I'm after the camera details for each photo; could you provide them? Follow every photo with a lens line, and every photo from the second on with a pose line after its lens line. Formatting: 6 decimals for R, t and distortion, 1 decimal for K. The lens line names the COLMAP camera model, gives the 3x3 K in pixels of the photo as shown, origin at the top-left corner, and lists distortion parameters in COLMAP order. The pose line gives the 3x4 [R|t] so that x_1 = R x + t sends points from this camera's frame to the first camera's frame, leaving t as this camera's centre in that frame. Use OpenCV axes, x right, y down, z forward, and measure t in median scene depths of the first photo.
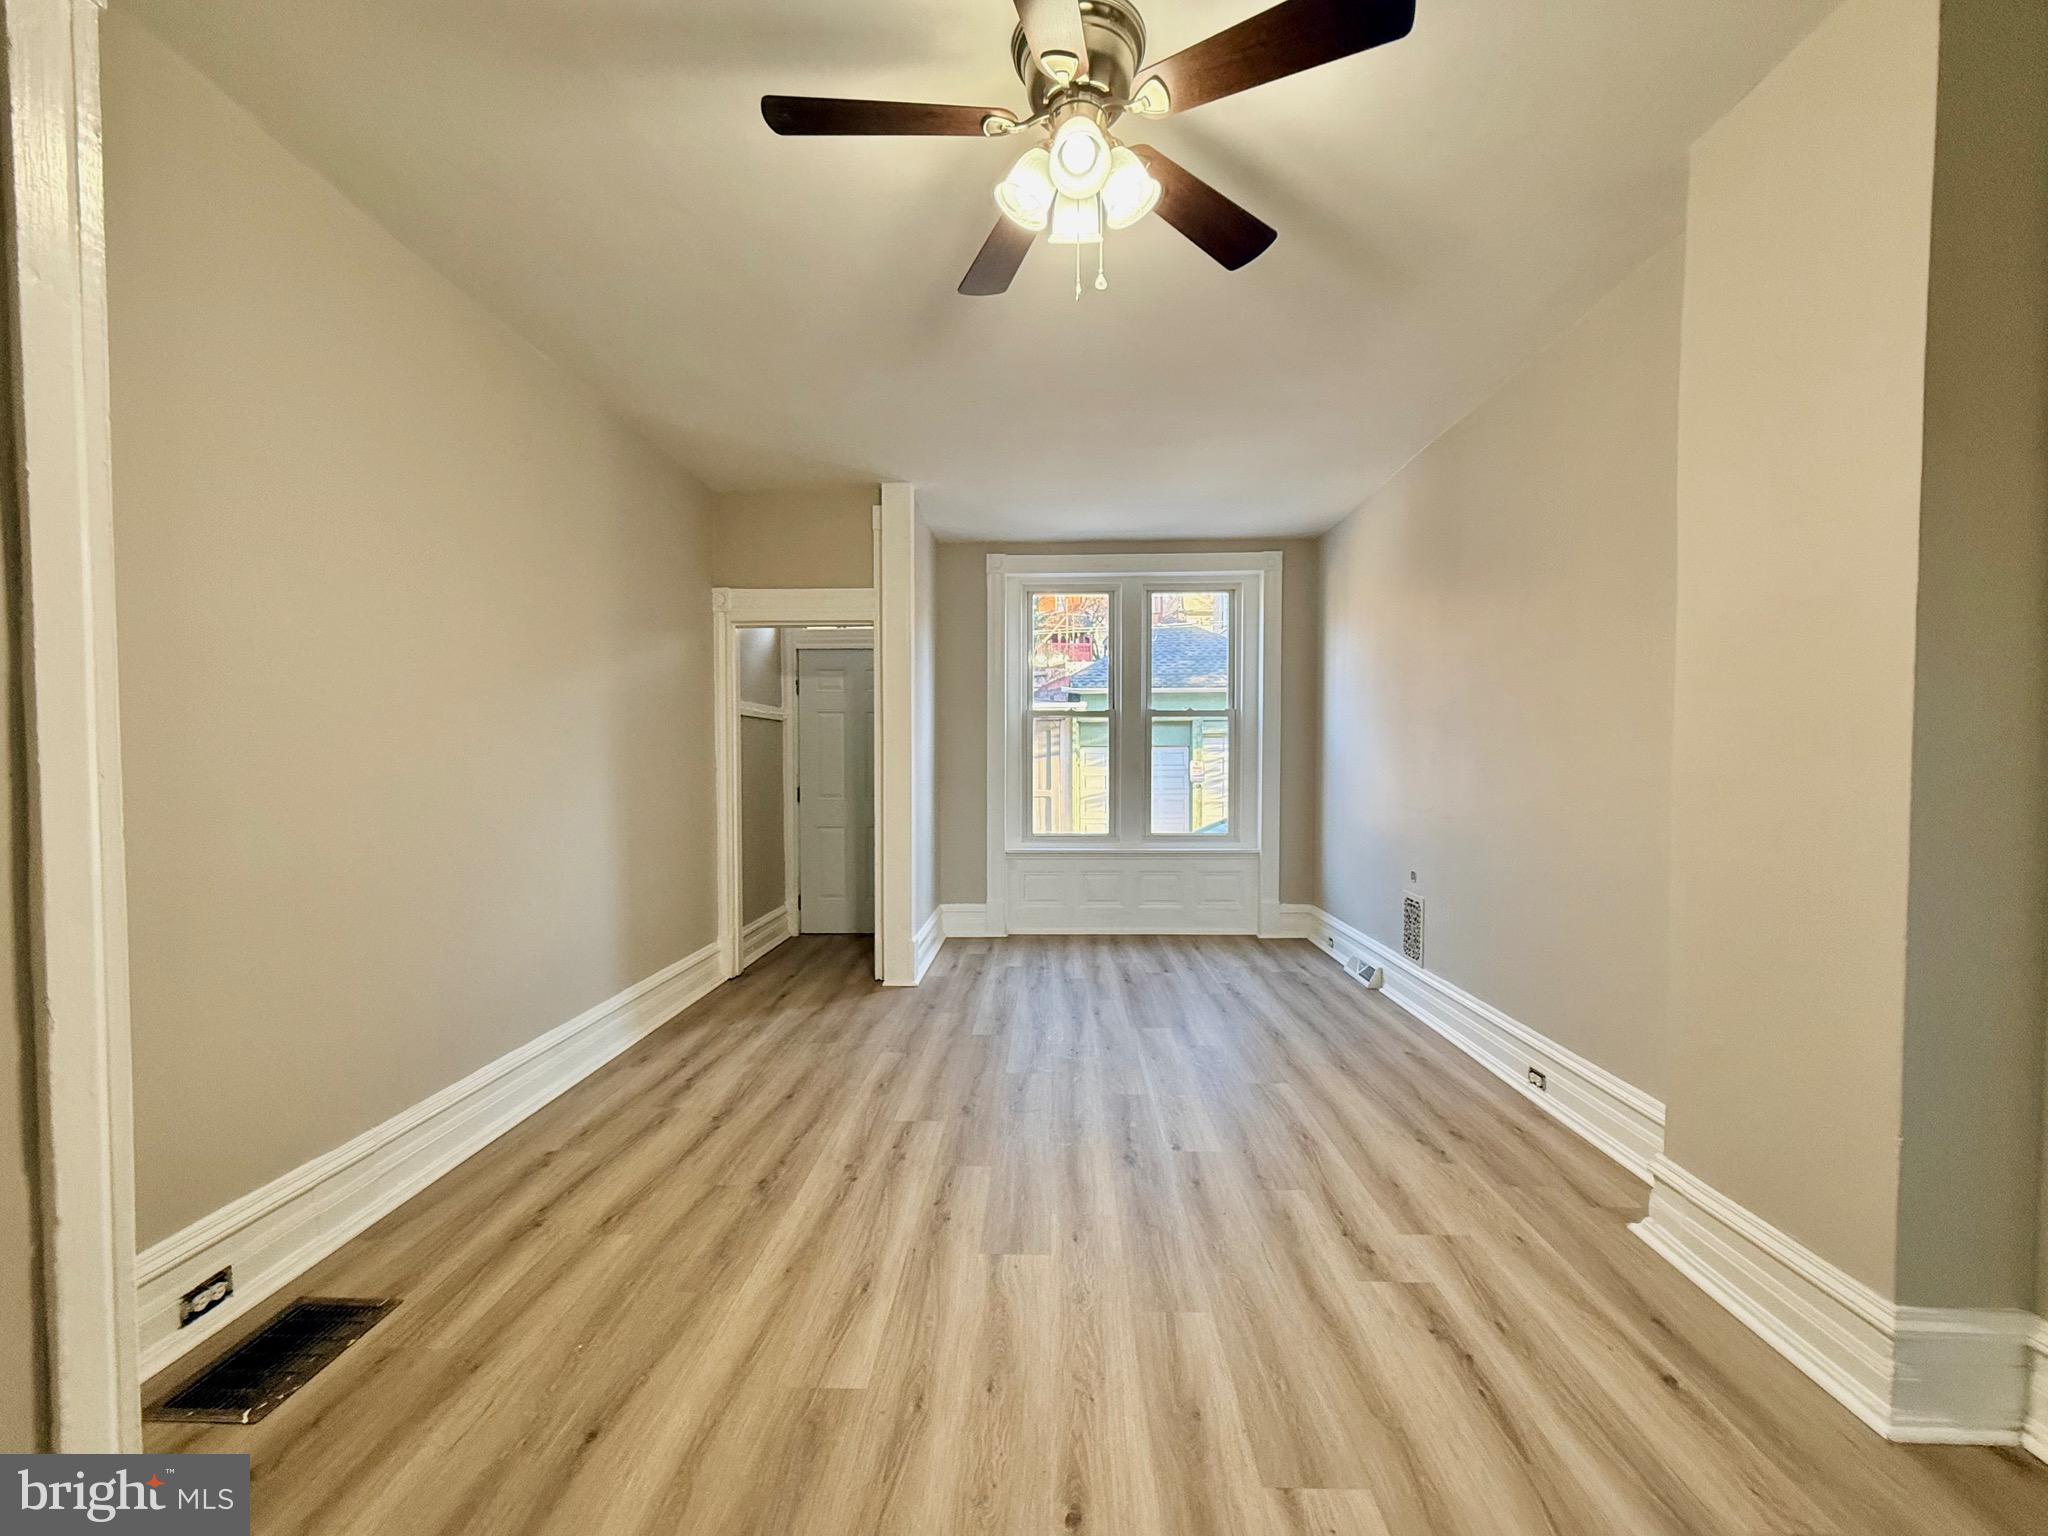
lens RADIAL K [[795.3, 0, 1024.0], [0, 795.3, 768.0], [0, 0, 1]] dist [0.000264, 0.000096]
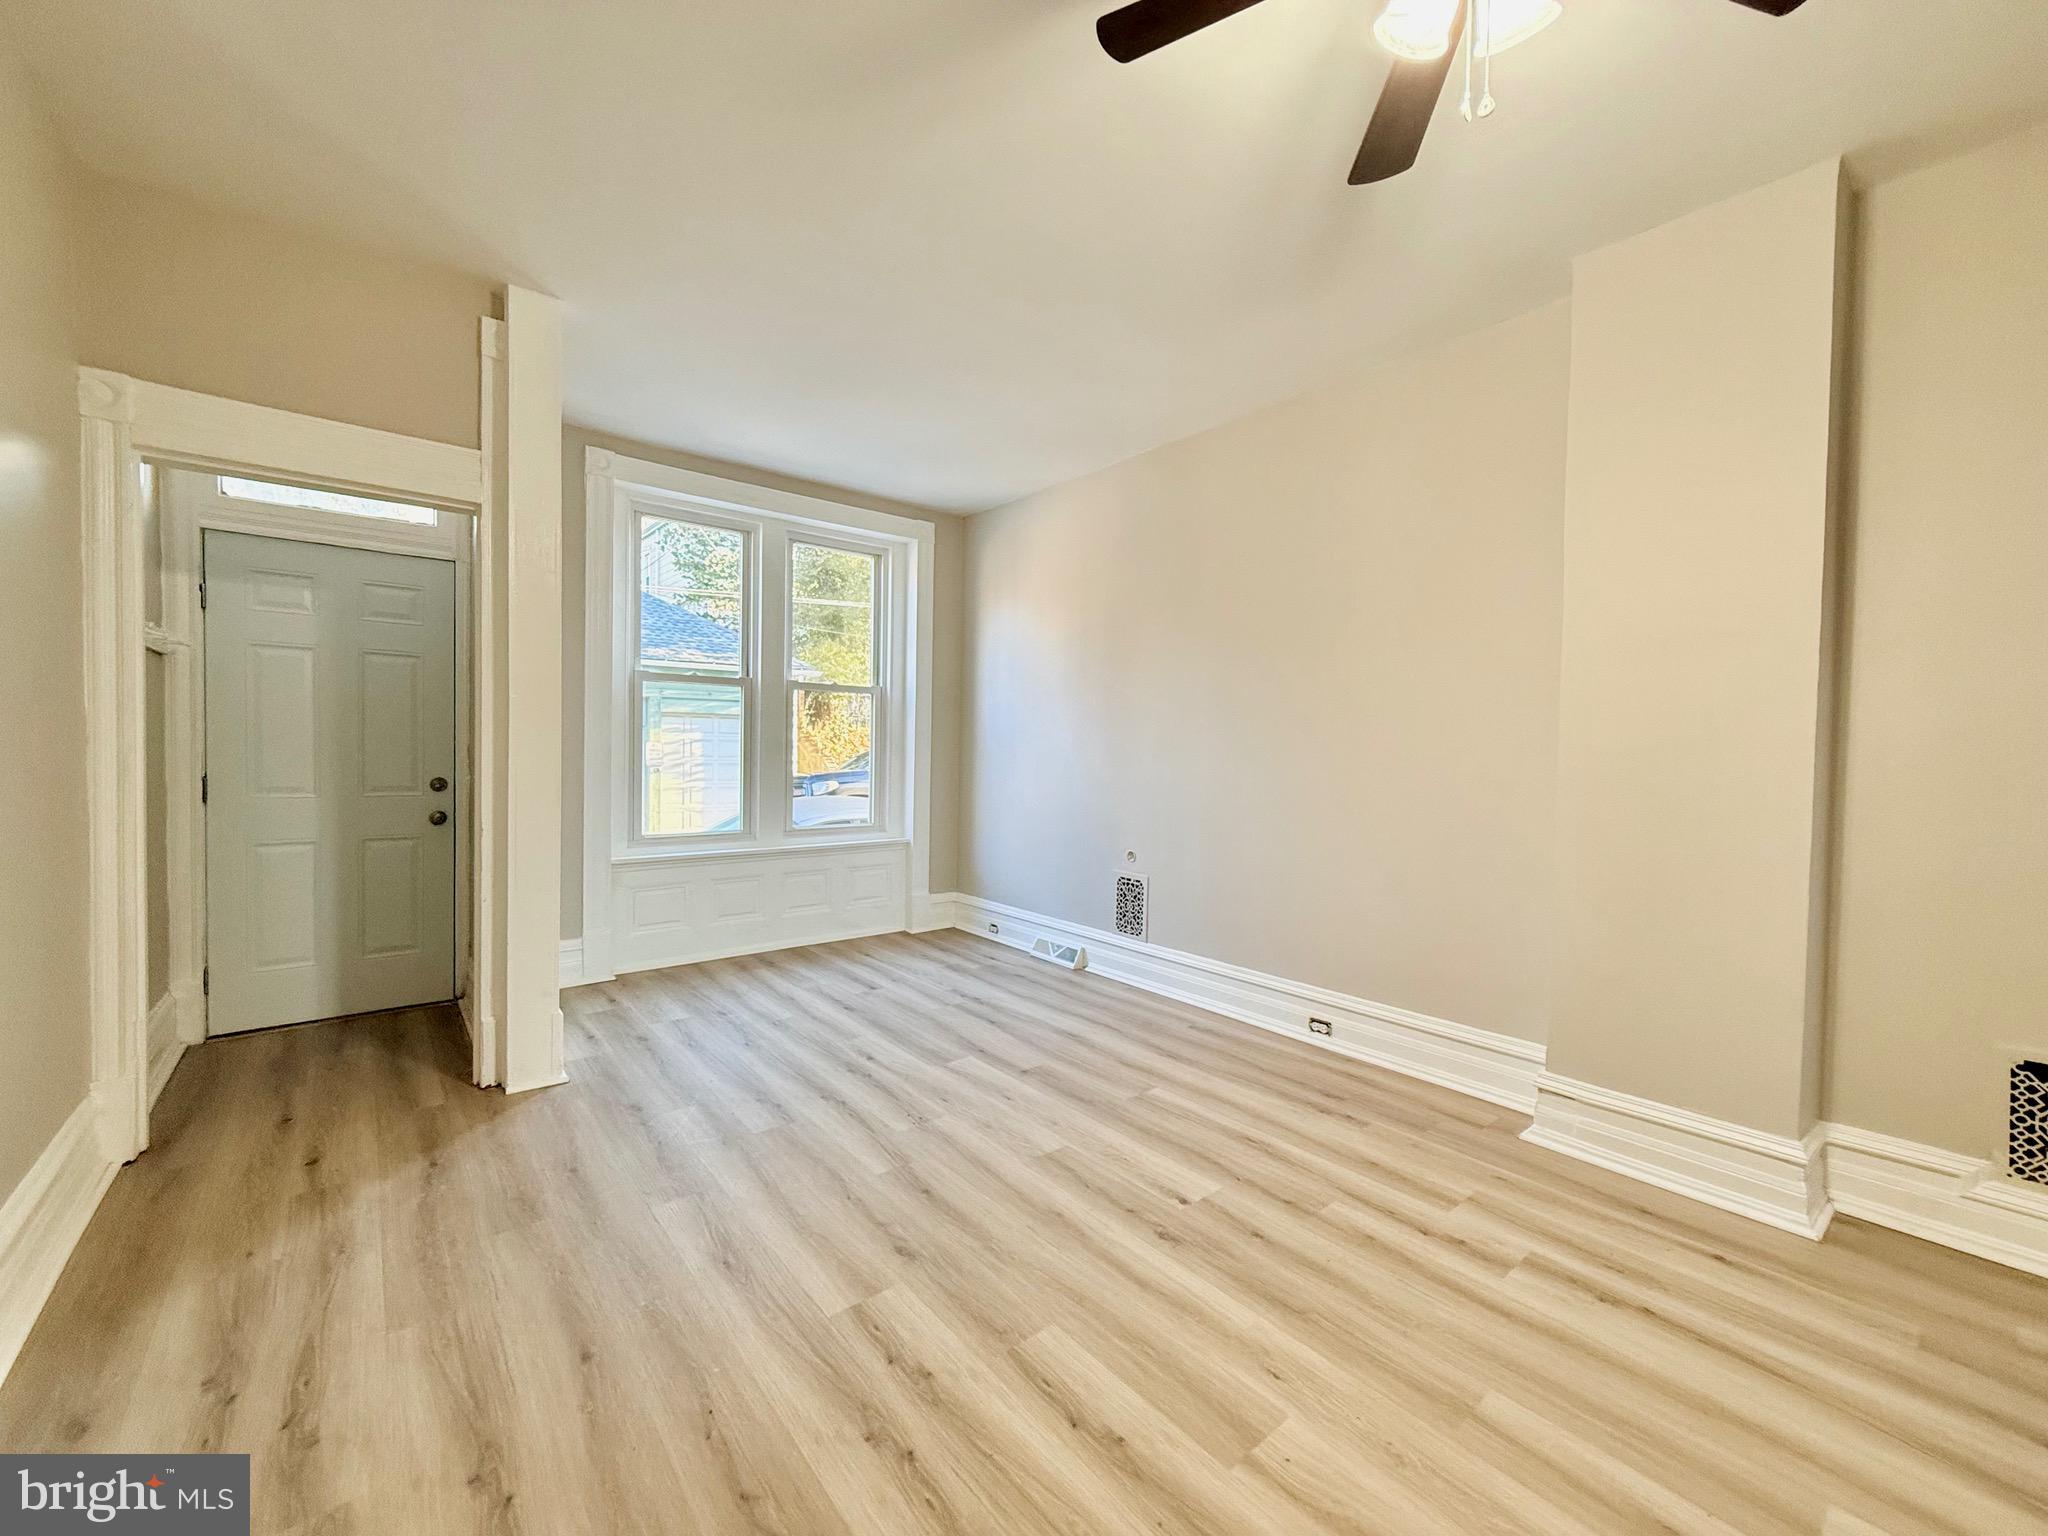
lens RADIAL K [[795.3, 0, 1024.0], [0, 795.3, 768.0], [0, 0, 1]] dist [0.000264, 0.000096]
pose [[0.762185, -0.001890, 0.647357, -0.282426], [-0.011509, 0.999798, 0.016470, 0.002997], [-0.647257, -0.020003, 0.762009, 0.276620]]
